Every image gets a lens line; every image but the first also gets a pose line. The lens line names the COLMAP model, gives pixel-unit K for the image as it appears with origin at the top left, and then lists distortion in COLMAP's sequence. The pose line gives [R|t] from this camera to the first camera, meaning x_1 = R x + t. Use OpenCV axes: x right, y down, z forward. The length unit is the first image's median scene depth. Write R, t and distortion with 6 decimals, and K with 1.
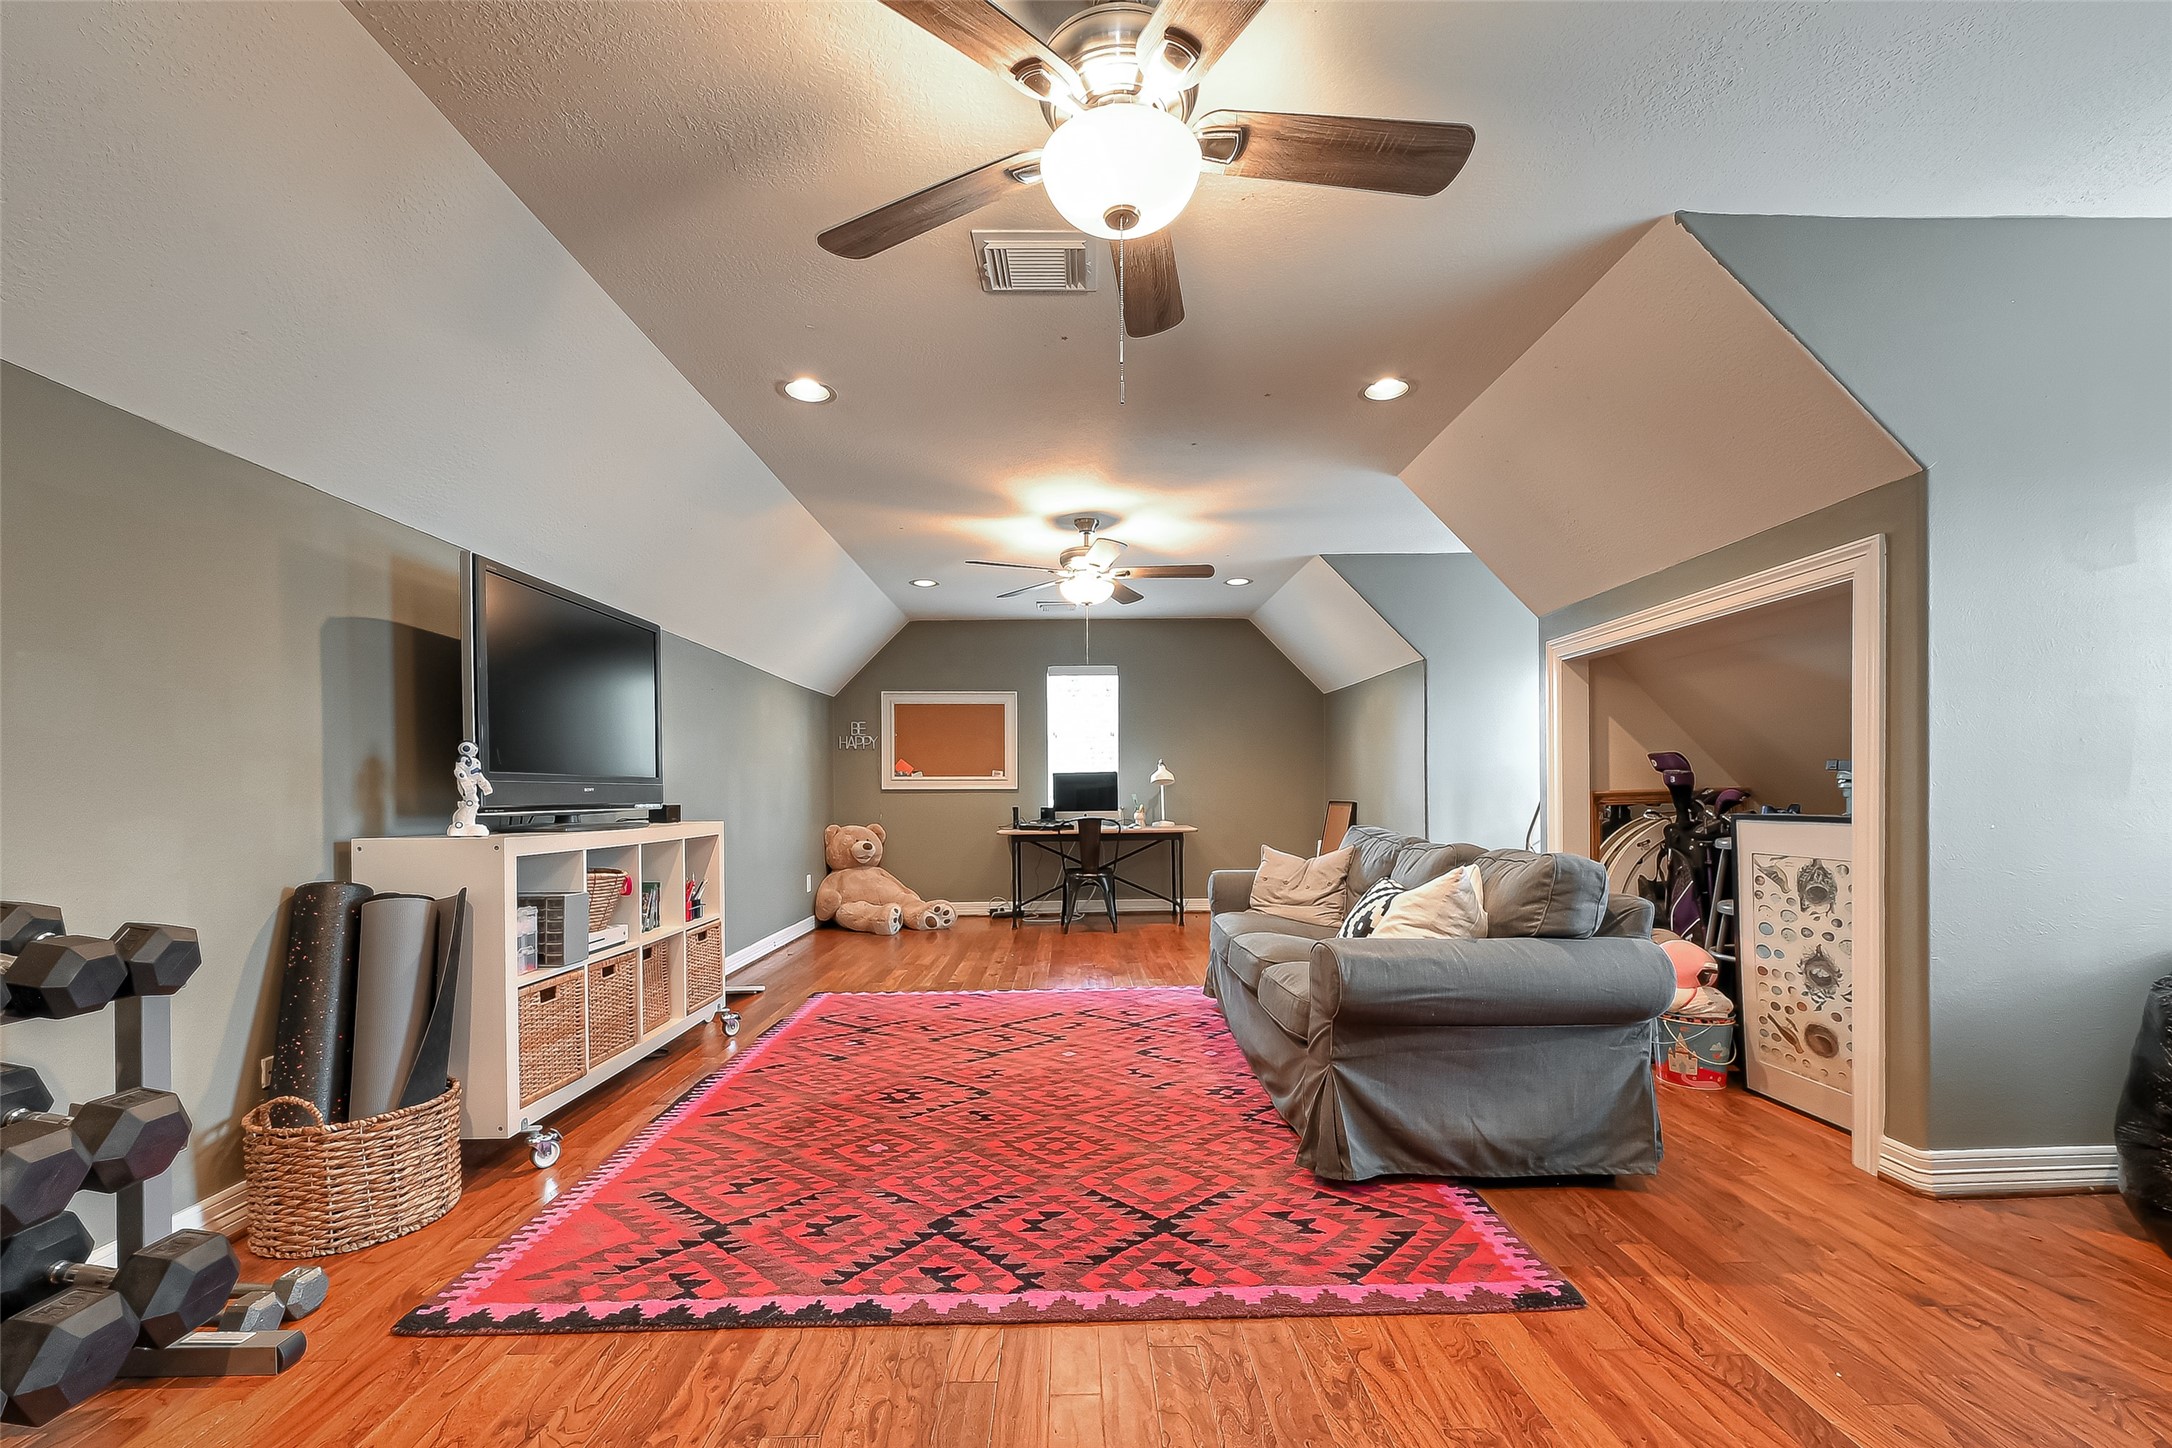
lens RADIAL K [[859.6, 0, 1101.2], [0, 859.6, 806.0], [0, 0, 1]] dist [0.000131, 0.000241]
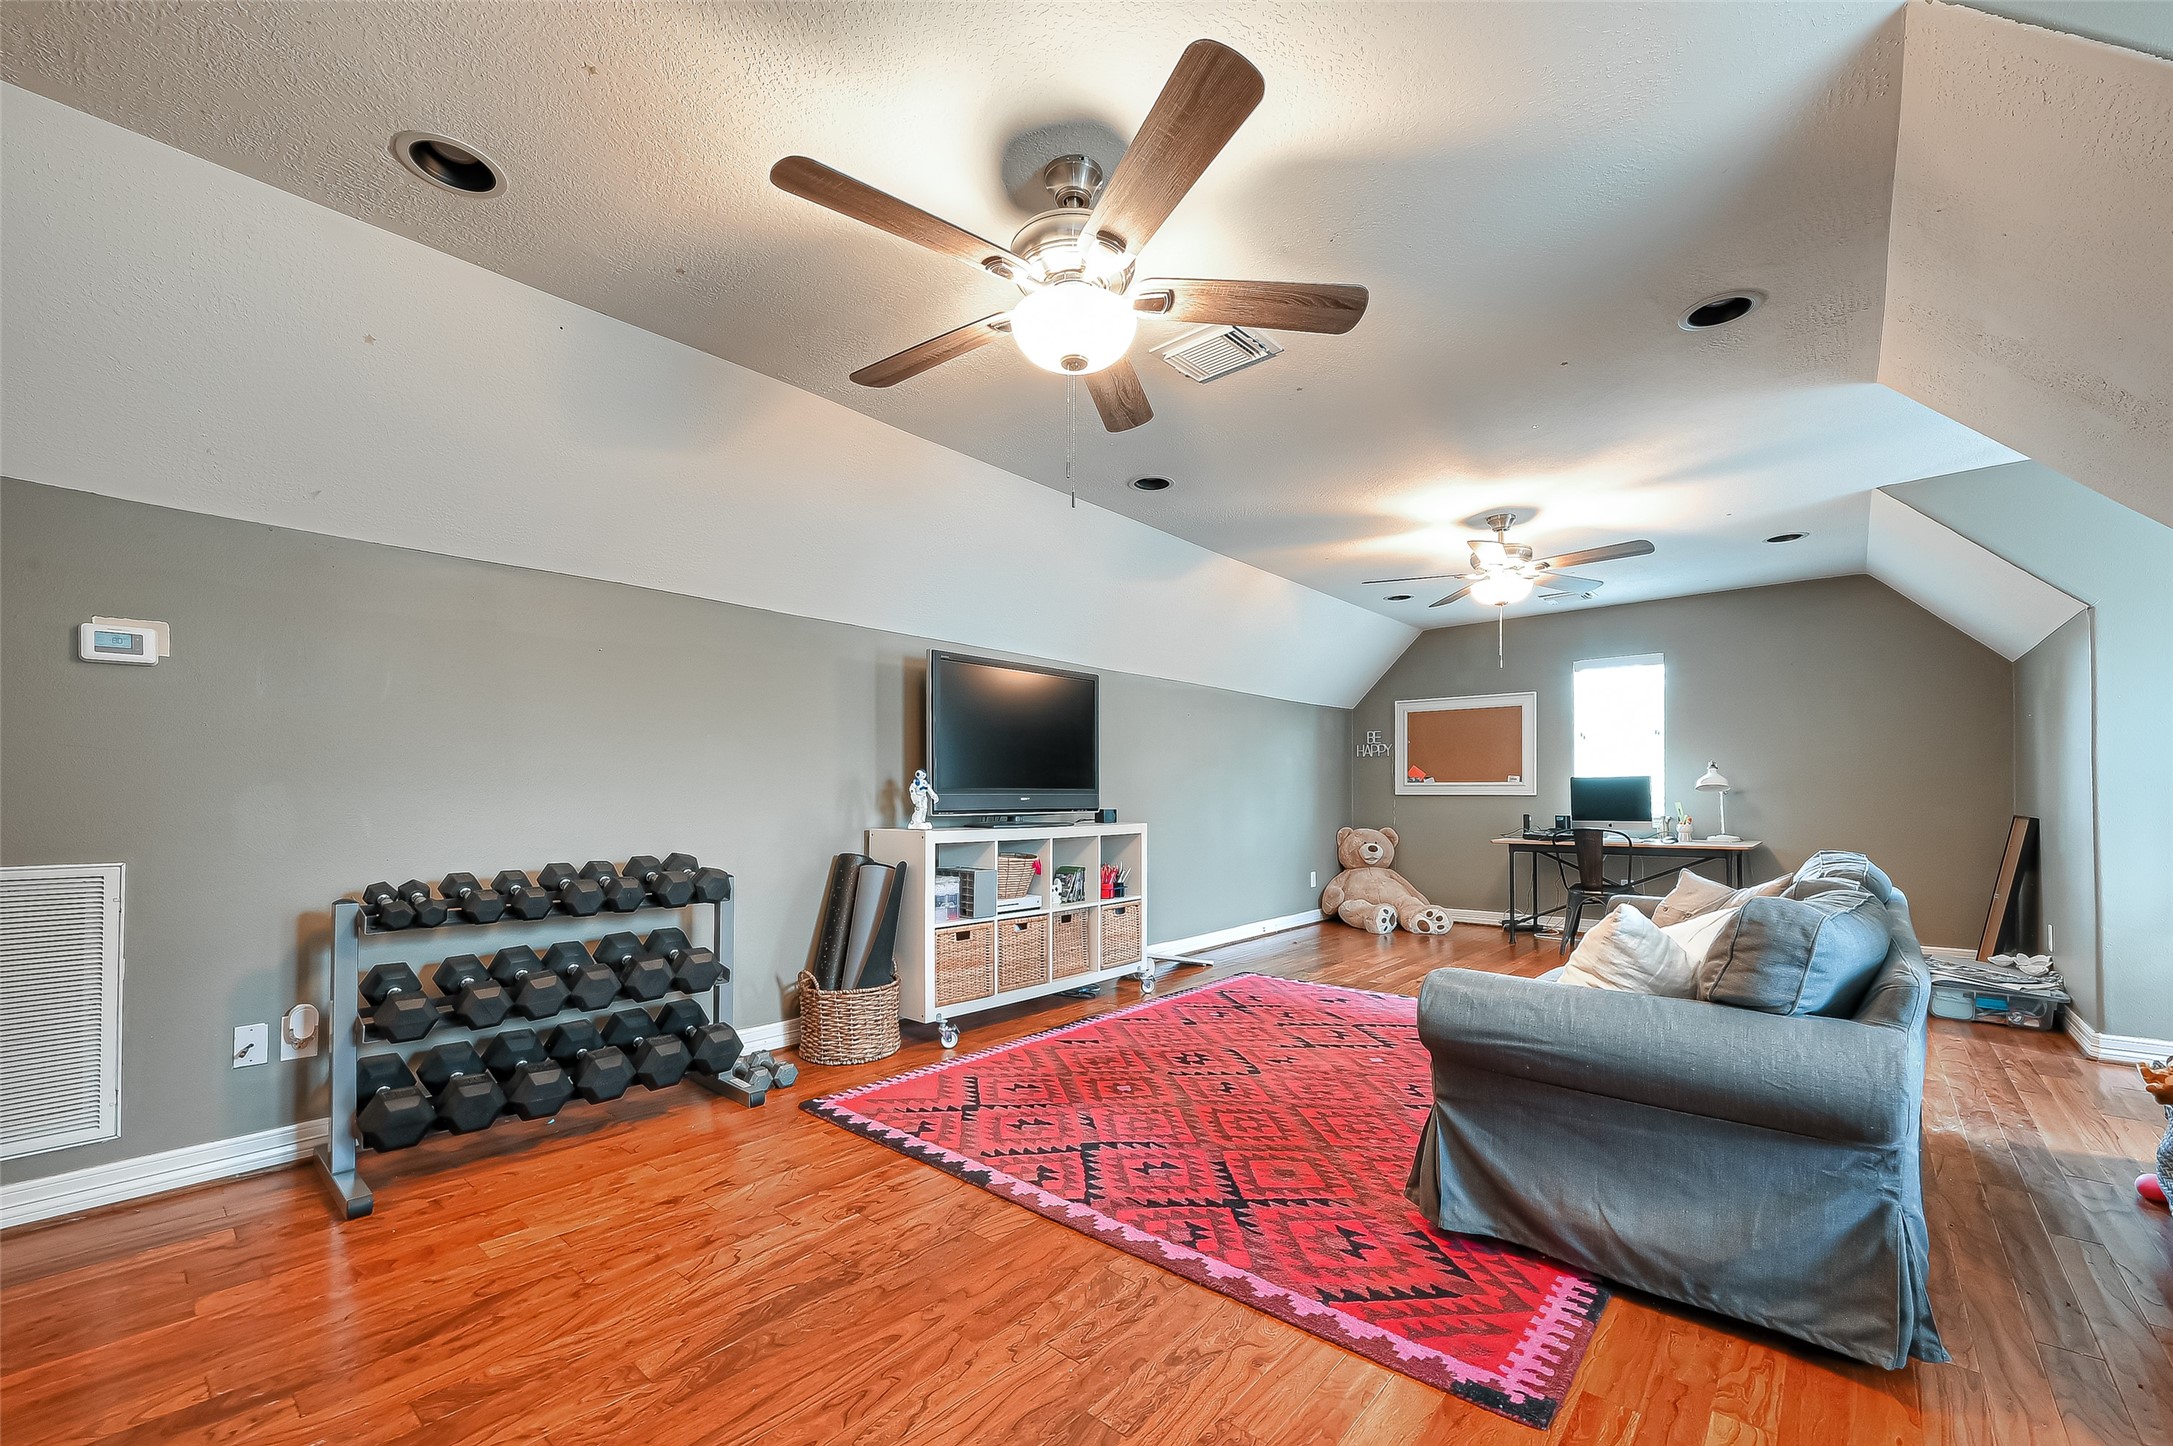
lens RADIAL K [[857.5, 0, 1169.4], [0, 857.5, 792.9], [0, 0, 1]] dist [0.001477, 0.000141]
pose [[0.764369, 0.004446, -0.644764, 0.599740], [-0.014179, 0.999850, -0.009915, -0.021652], [0.644623, 0.016721, 0.764317, 0.079183]]
